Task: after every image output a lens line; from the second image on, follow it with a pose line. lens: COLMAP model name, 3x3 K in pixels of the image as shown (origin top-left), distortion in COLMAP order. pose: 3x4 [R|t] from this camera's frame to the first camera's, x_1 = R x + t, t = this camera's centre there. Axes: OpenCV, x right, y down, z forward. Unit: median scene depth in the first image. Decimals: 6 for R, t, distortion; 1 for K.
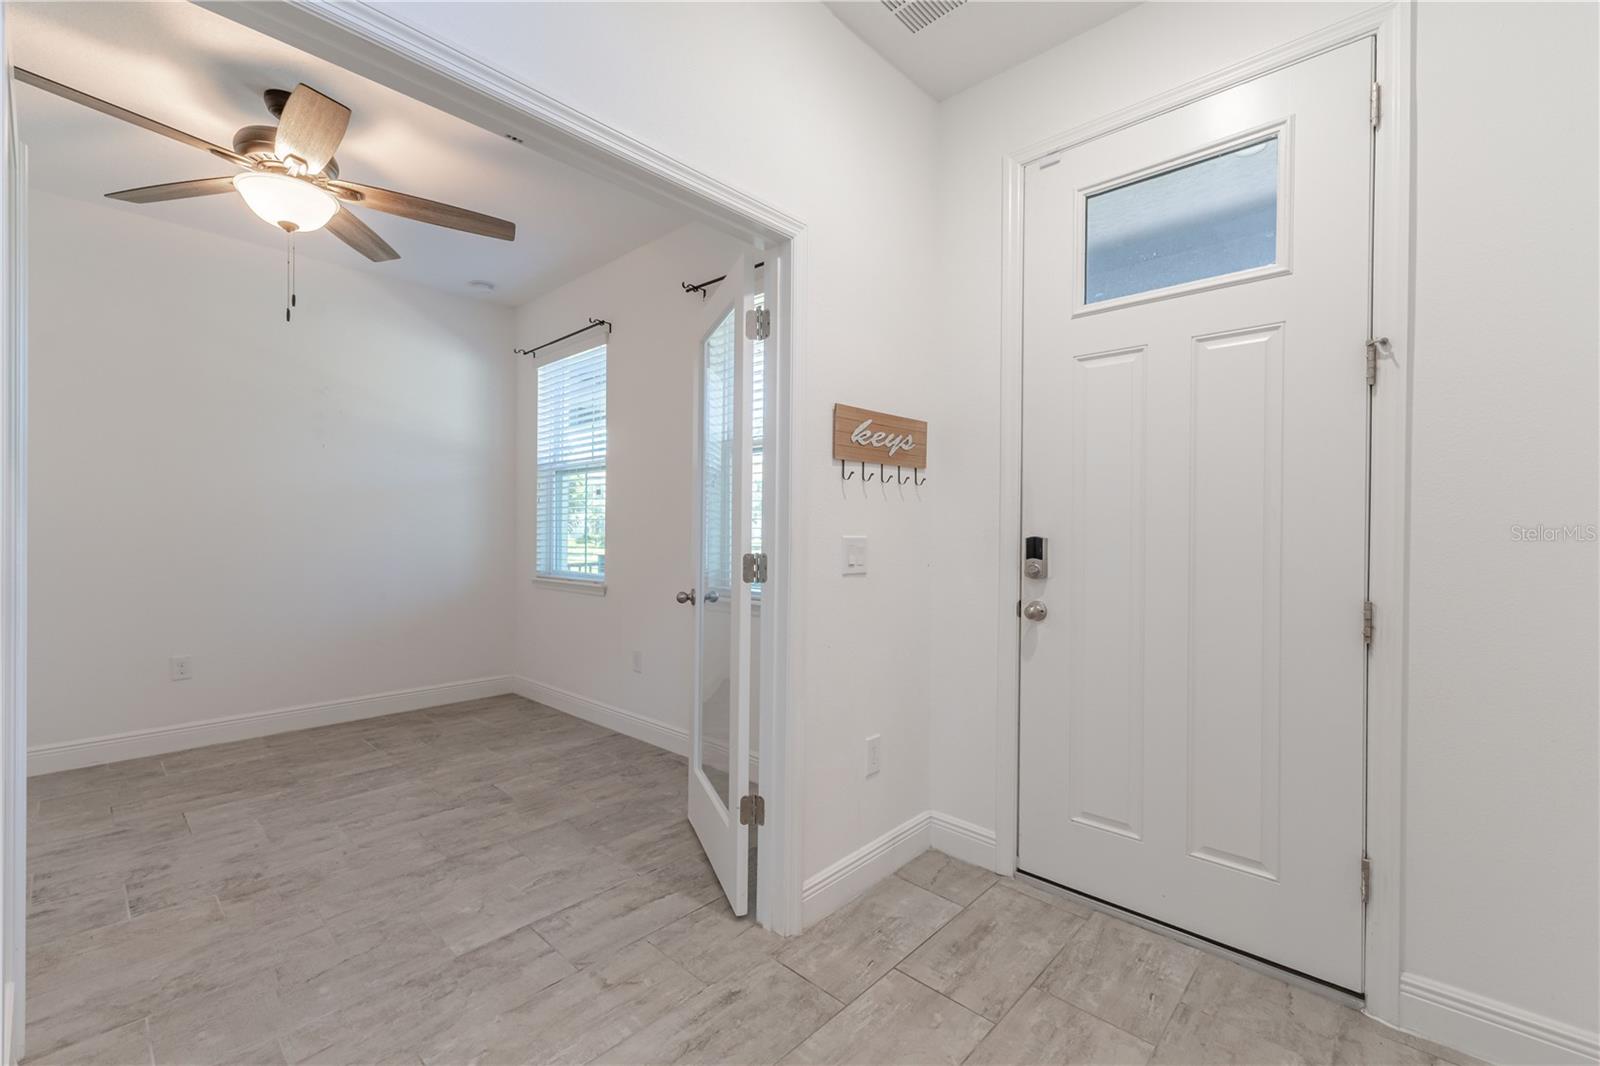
lens RADIAL K [[673.3, 0, 798.0], [0, 673.3, 533.5], [0, 0, 1]] dist [0.006807, -0.001072]
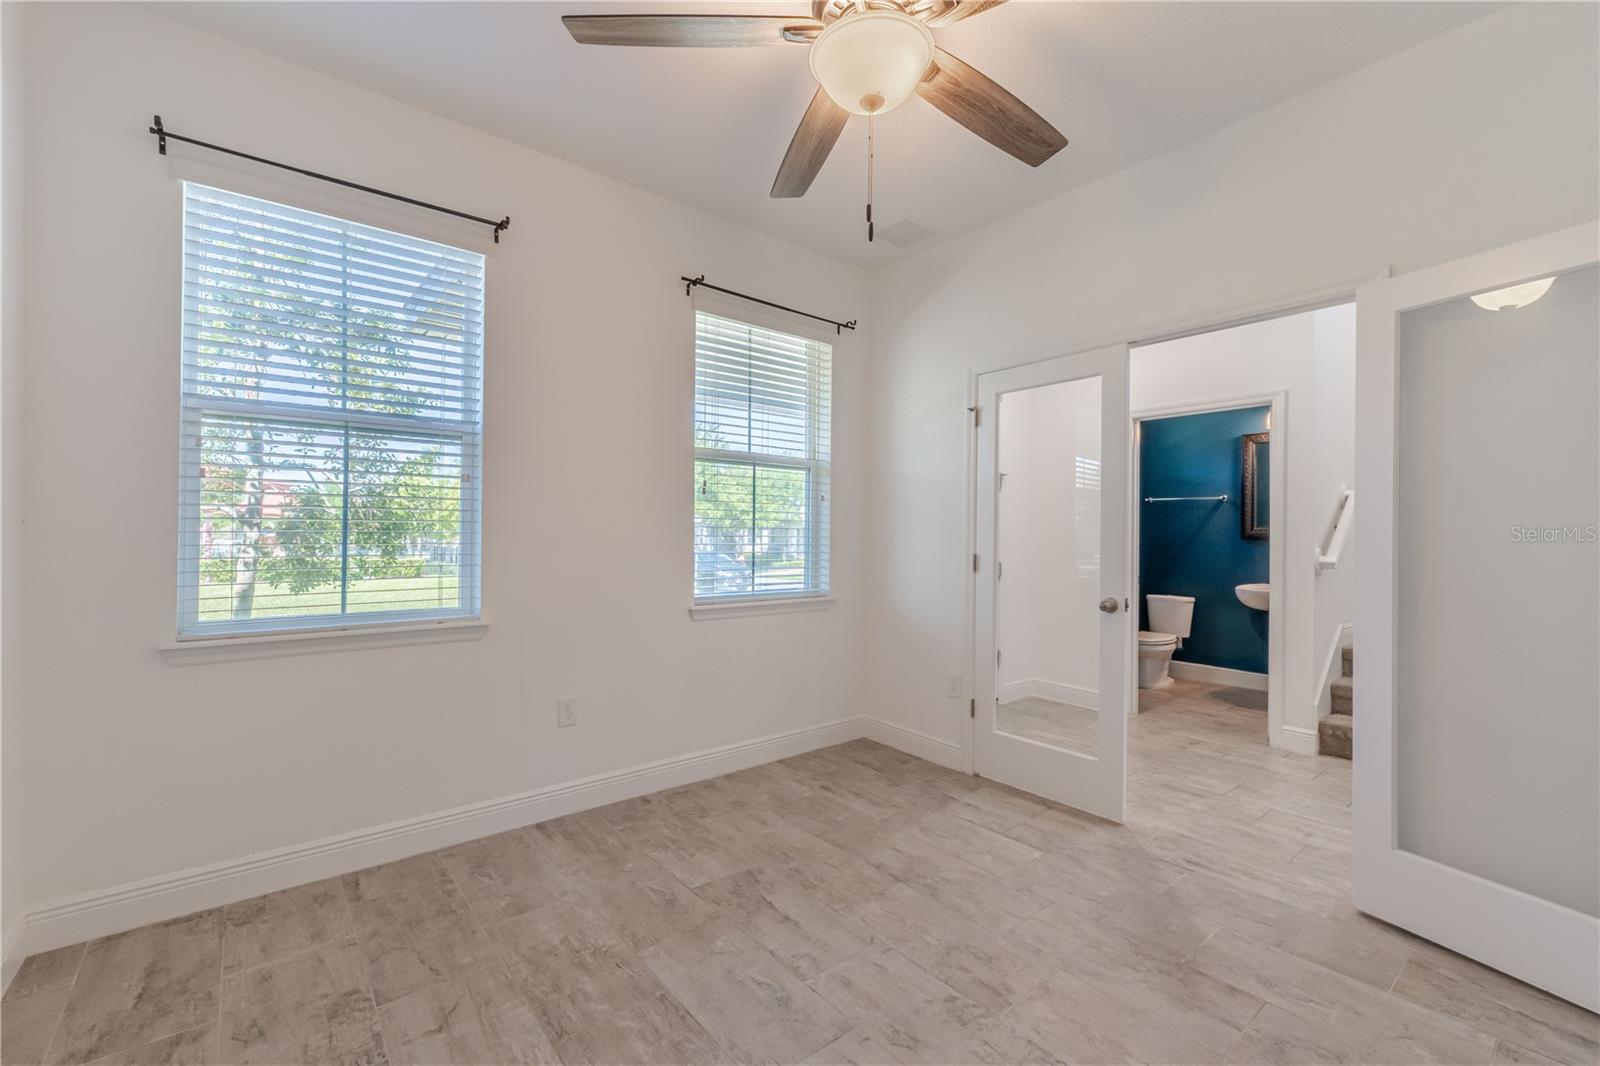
lens RADIAL K [[673.3, 0, 798.0], [0, 673.3, 533.5], [0, 0, 1]] dist [0.006807, -0.001072]
pose [[0.141505, -0.002801, 0.989934, -1.132512], [-0.001895, 0.999993, 0.003101, -0.015358], [-0.989936, -0.002315, 0.141499, 0.765331]]
